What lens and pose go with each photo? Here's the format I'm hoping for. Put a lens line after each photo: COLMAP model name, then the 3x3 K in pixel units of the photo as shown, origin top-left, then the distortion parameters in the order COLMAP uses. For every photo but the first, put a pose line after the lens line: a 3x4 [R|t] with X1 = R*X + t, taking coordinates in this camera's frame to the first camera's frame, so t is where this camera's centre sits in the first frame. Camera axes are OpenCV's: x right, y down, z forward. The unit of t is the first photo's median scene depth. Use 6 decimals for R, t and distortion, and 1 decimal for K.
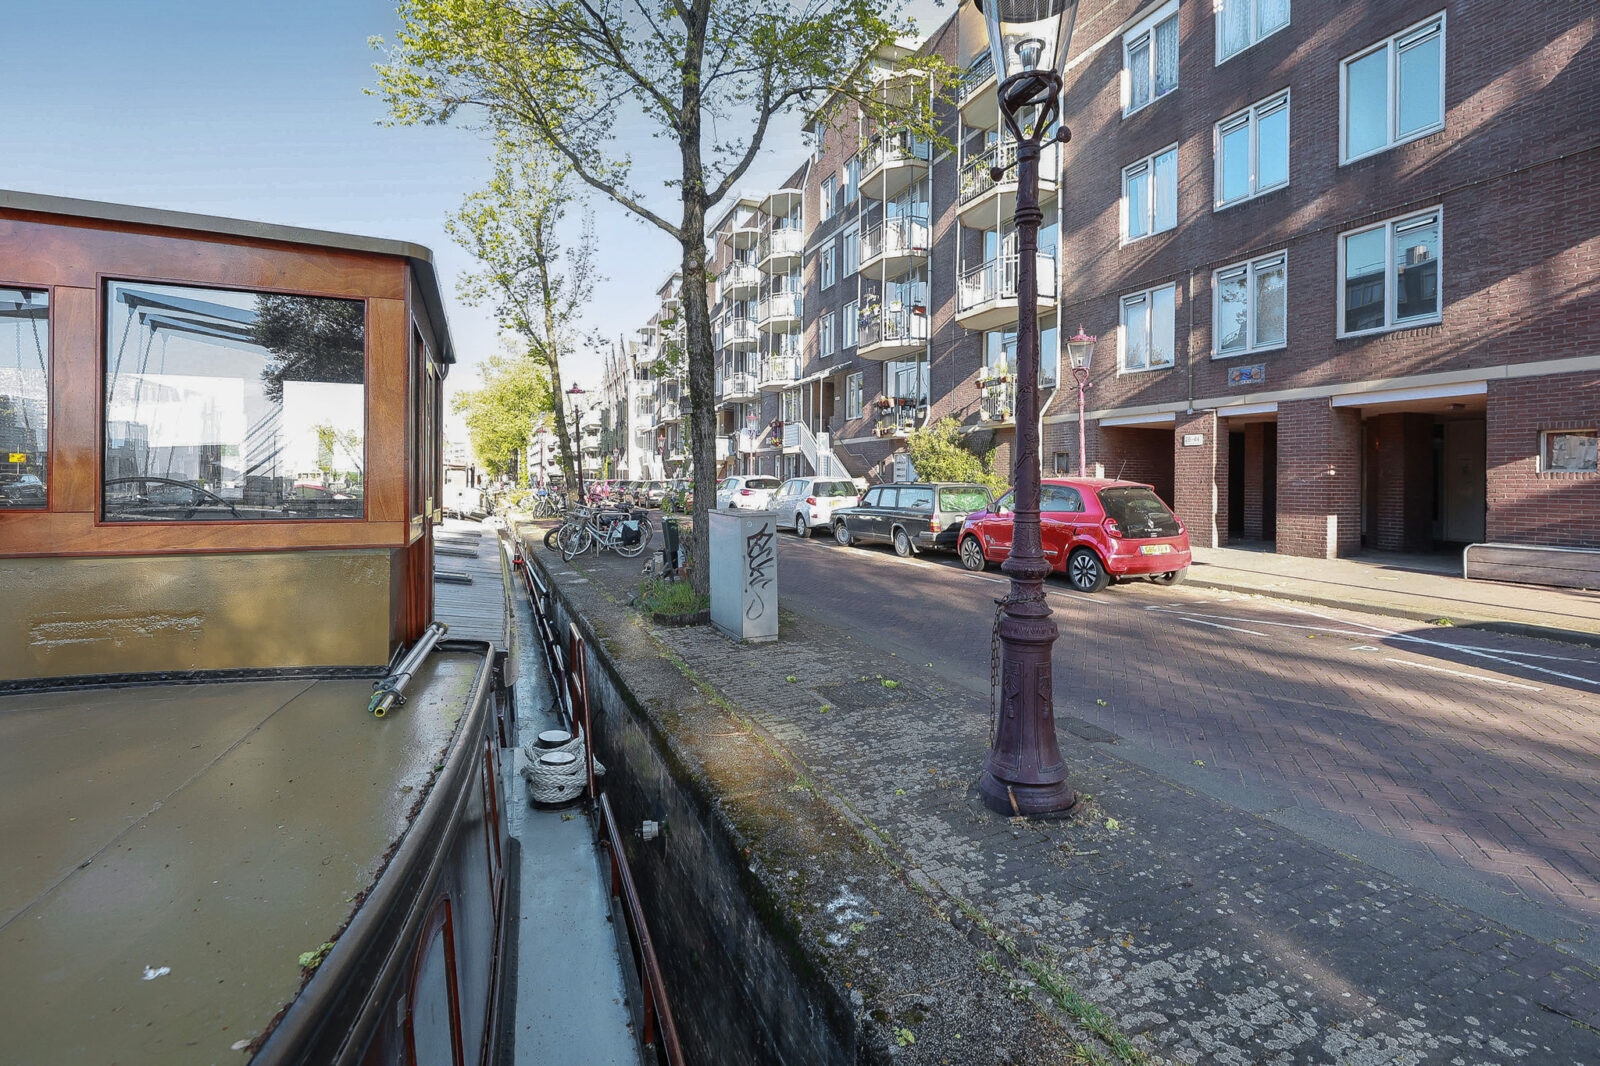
lens RADIAL K [[721.7, 0, 802.2], [0, 721.7, 488.9], [0, 0, 1]] dist [-0.001689, -0.000100]
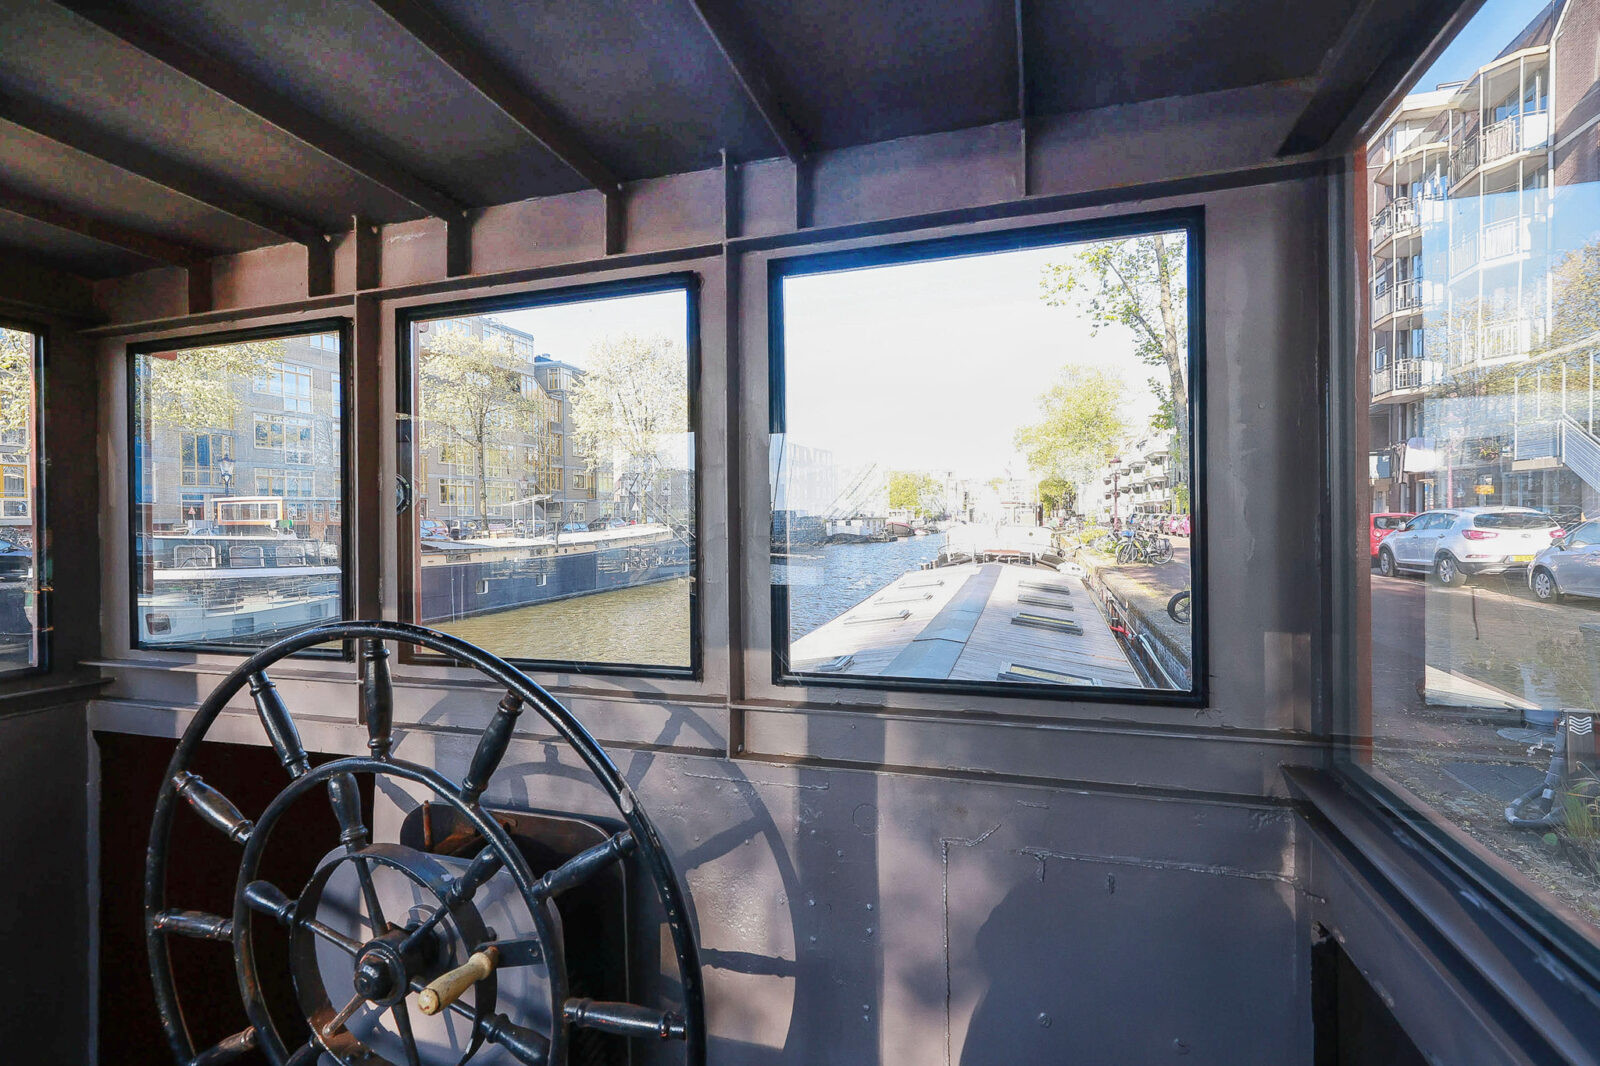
lens RADIAL K [[701.2, 0, 803.0], [0, 701.2, 525.5], [0, 0, 1]] dist [-0.000628, 0.000360]
pose [[0.742712, -0.005544, -0.669588, -0.067408], [0.008797, 0.999960, 0.001479, -0.006051], [0.669553, -0.006989, 0.742732, 0.104552]]
